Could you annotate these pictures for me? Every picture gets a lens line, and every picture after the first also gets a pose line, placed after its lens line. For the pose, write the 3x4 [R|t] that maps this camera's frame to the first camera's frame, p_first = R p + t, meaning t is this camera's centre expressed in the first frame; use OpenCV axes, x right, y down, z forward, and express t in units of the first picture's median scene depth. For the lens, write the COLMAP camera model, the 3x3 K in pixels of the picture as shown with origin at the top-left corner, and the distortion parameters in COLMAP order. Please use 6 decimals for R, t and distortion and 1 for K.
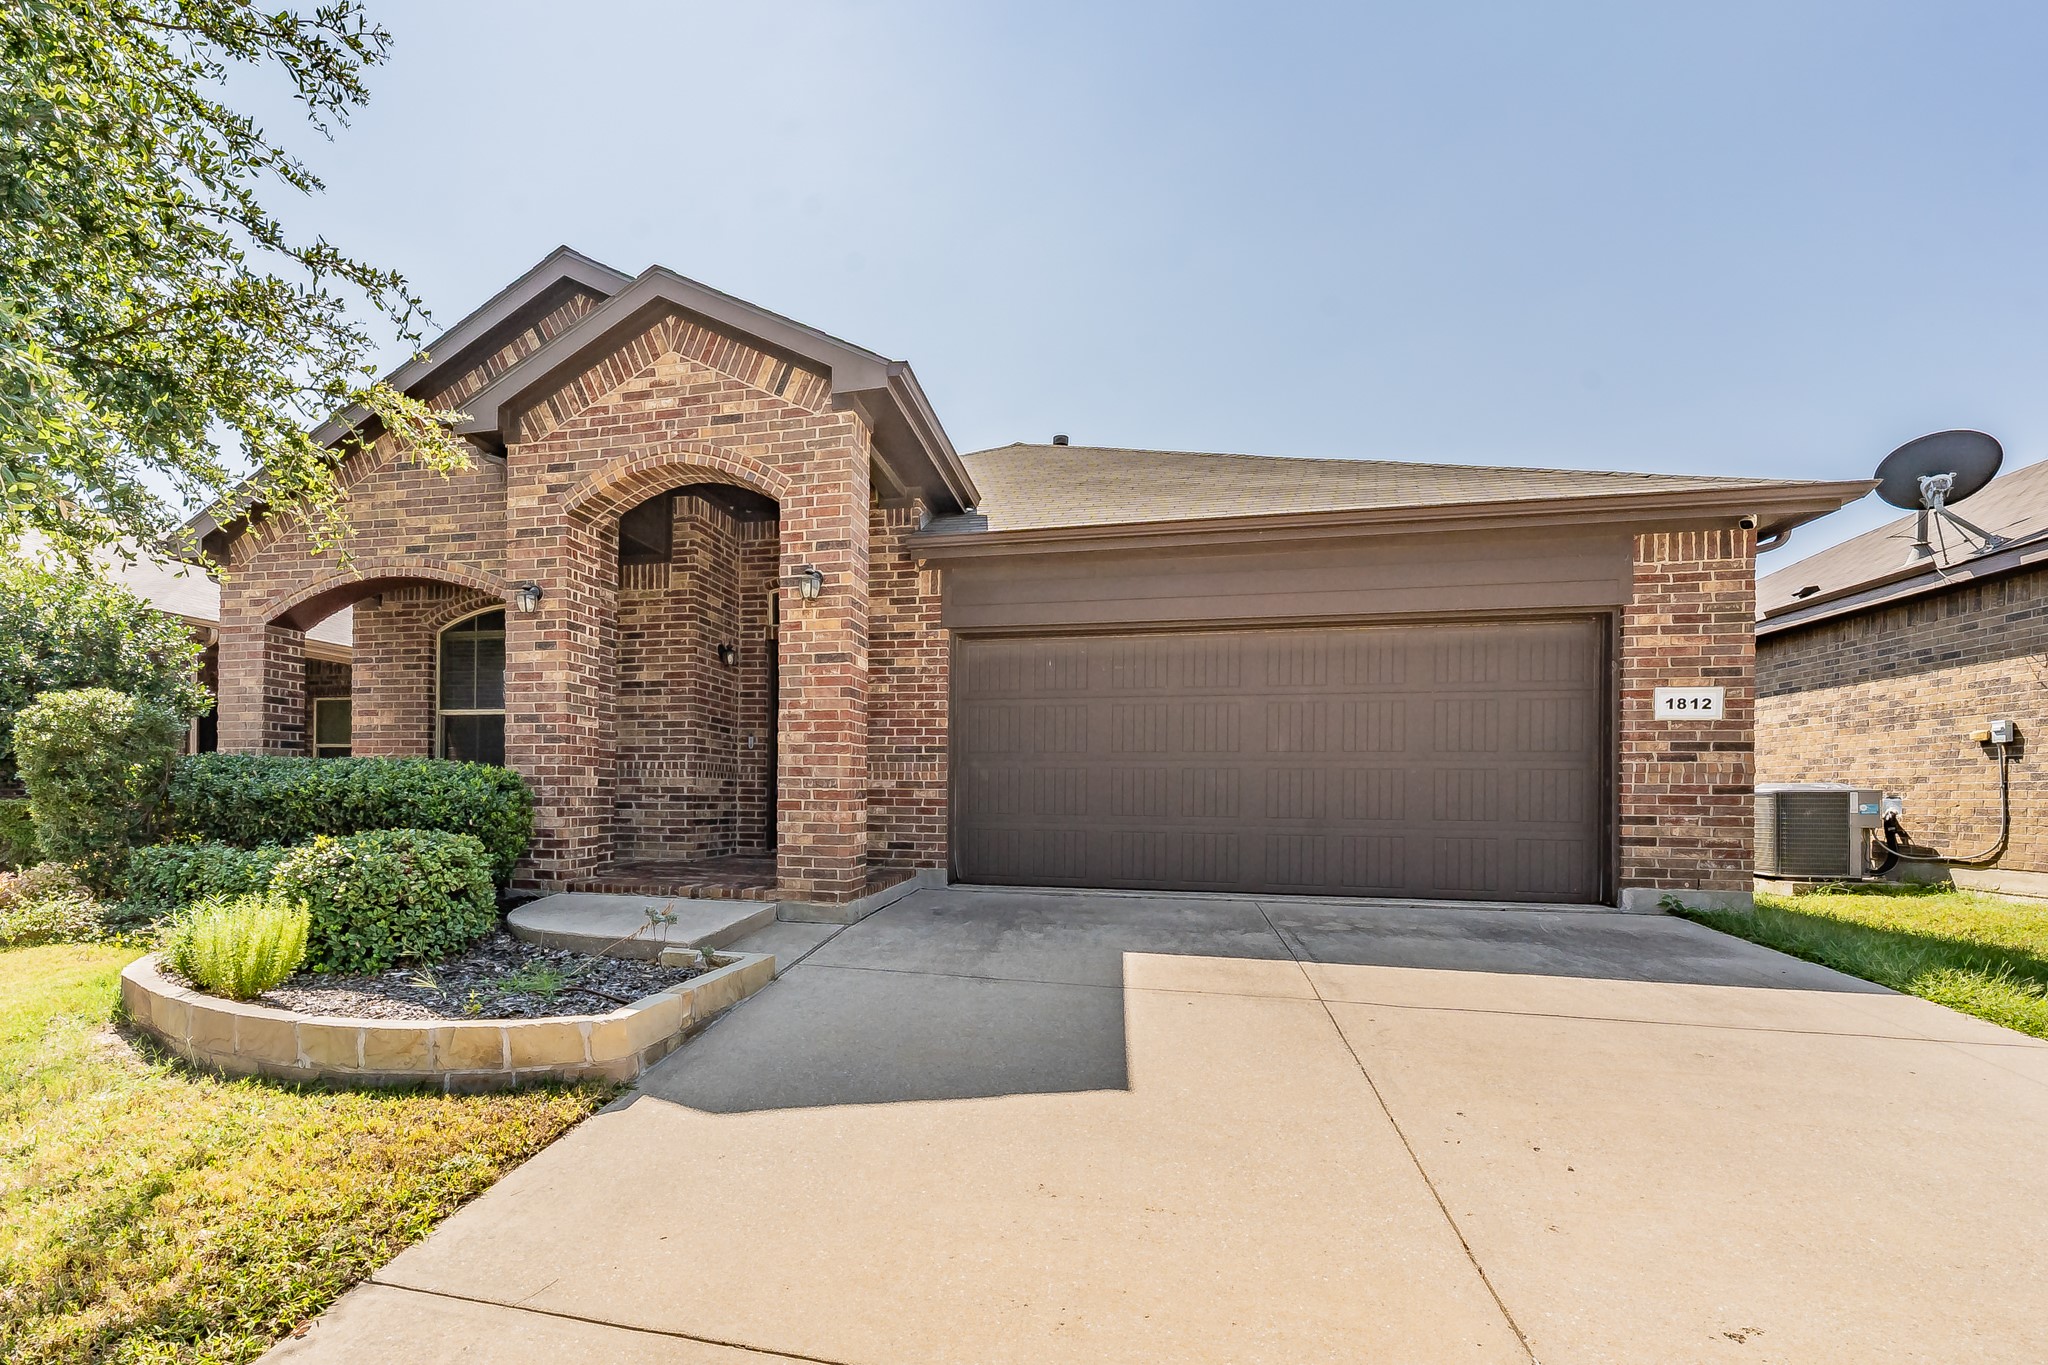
lens RADIAL K [[737.2, 0, 1018.5], [0, 737.2, 668.3], [0, 0, 1]] dist [-0.001644, -0.000112]
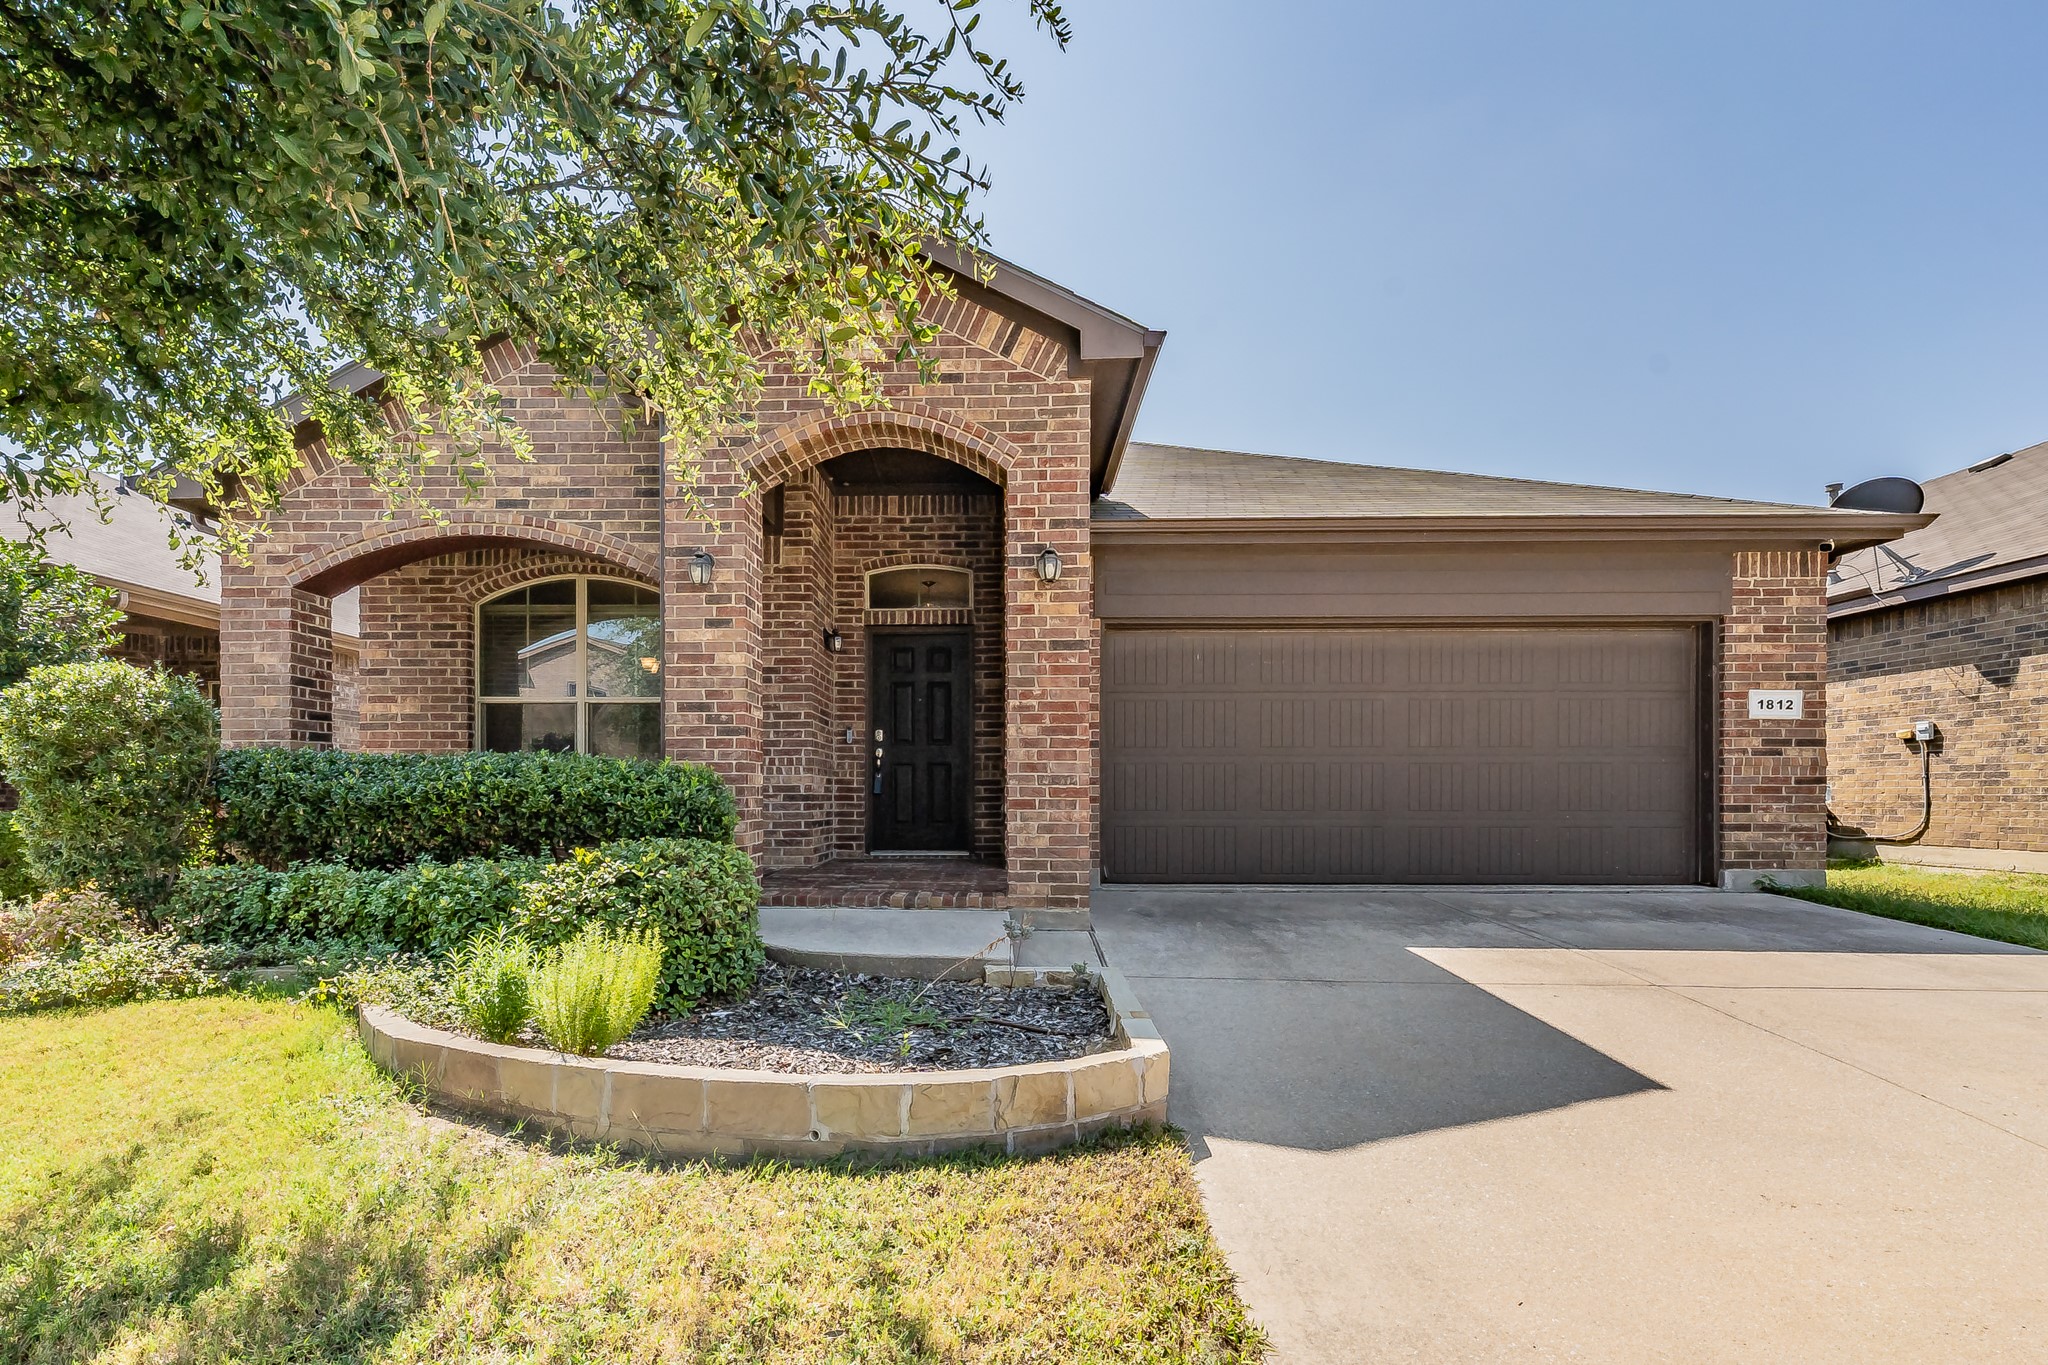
lens RADIAL K [[737.2, 0, 1018.5], [0, 737.2, 668.3], [0, 0, 1]] dist [-0.001644, -0.000112]
pose [[0.985700, 0.018810, 0.167454, -0.418343], [-0.019671, 0.999800, 0.003486, 0.011728], [-0.167355, -0.006730, 0.985874, 0.084625]]
